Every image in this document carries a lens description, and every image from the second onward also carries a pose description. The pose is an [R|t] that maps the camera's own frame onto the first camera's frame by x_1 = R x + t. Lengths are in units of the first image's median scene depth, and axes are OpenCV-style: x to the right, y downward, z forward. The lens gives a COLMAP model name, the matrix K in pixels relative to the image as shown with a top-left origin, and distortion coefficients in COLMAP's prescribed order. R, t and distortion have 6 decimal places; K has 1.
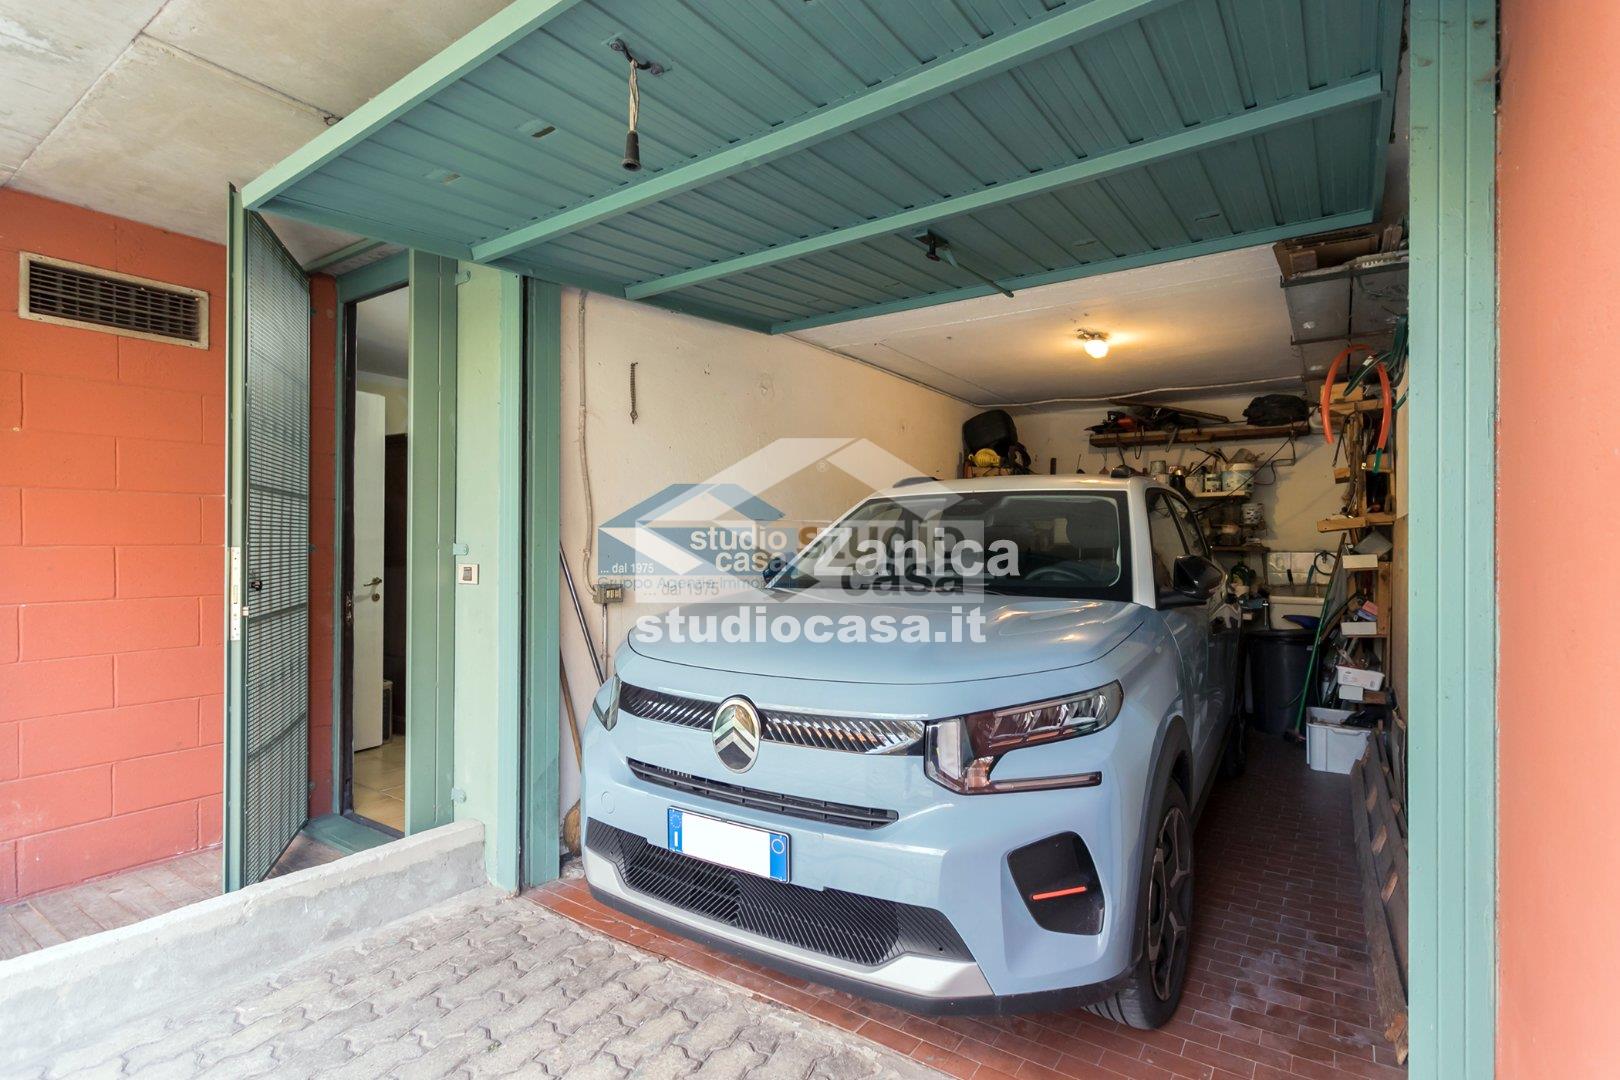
lens RADIAL K [[785.3, 0, 808.7], [0, 785.3, 546.2], [0, 0, 1]] dist [-0.001452, 0.001654]
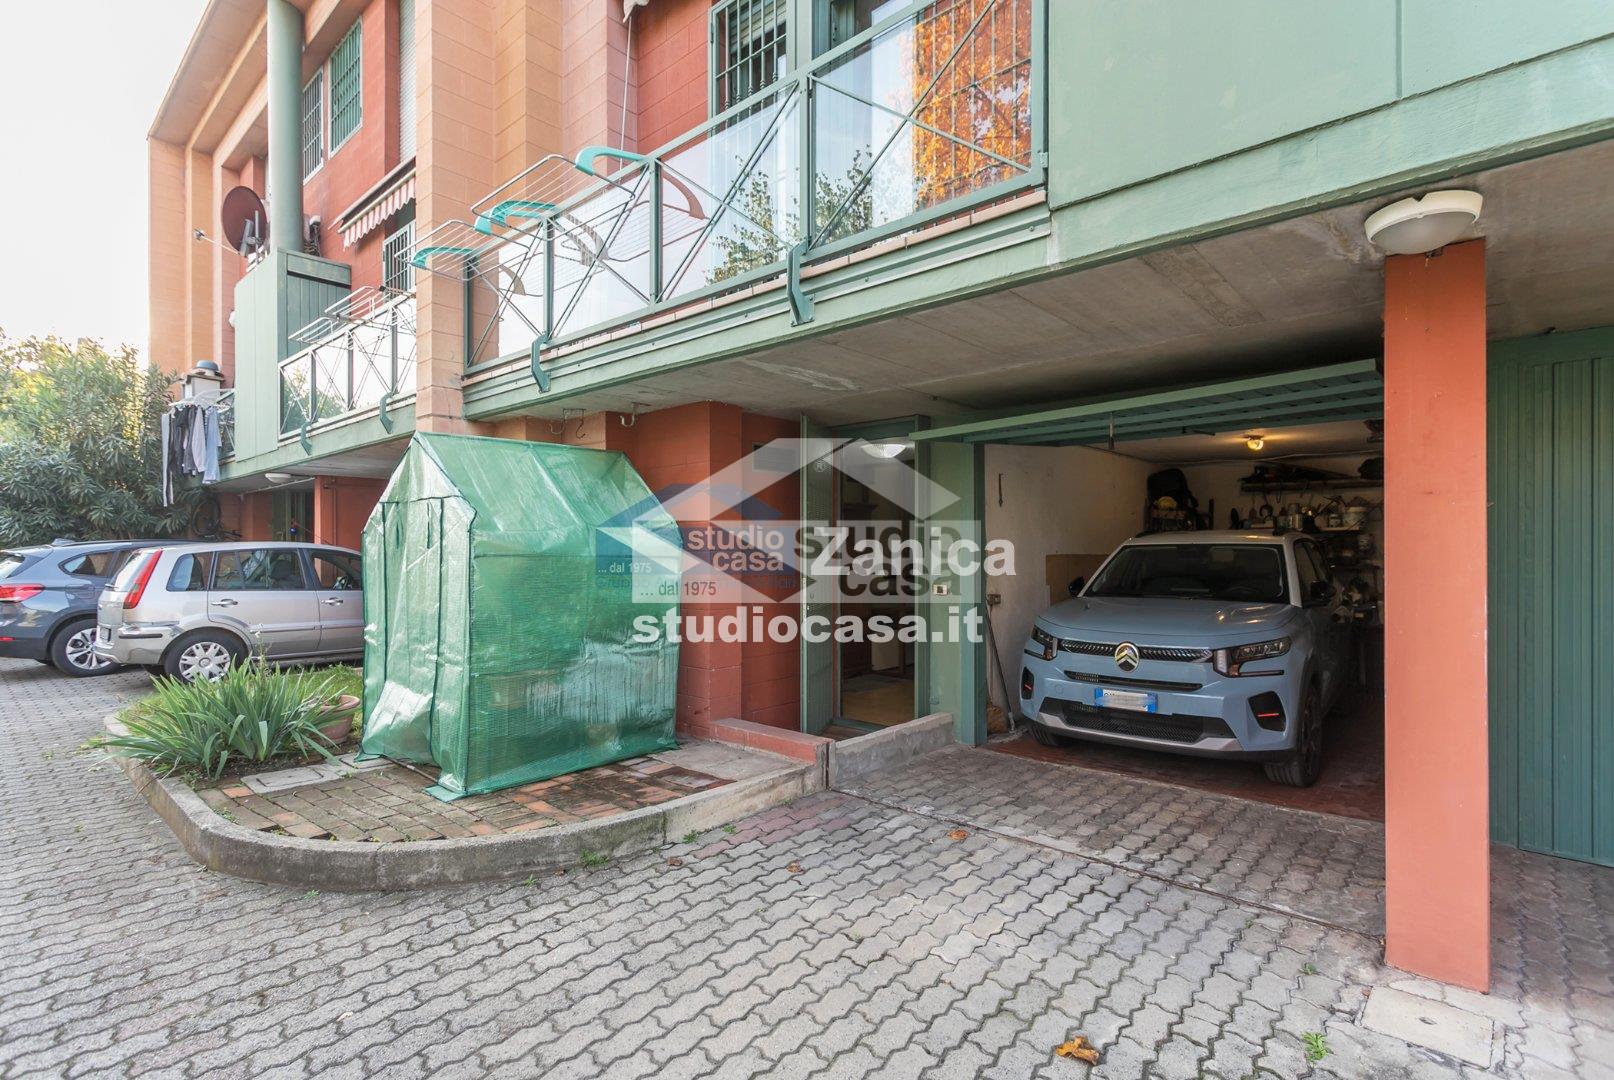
lens RADIAL K [[782.4, 0, 844.5], [0, 782.4, 551.1], [0, 0, 1]] dist [-0.001452, 0.001654]
pose [[0.995847, -0.004514, -0.090929, -0.547927], [0.004562, 0.999990, 0.000320, -0.071970], [0.090927, -0.000734, 0.995857, -1.114681]]
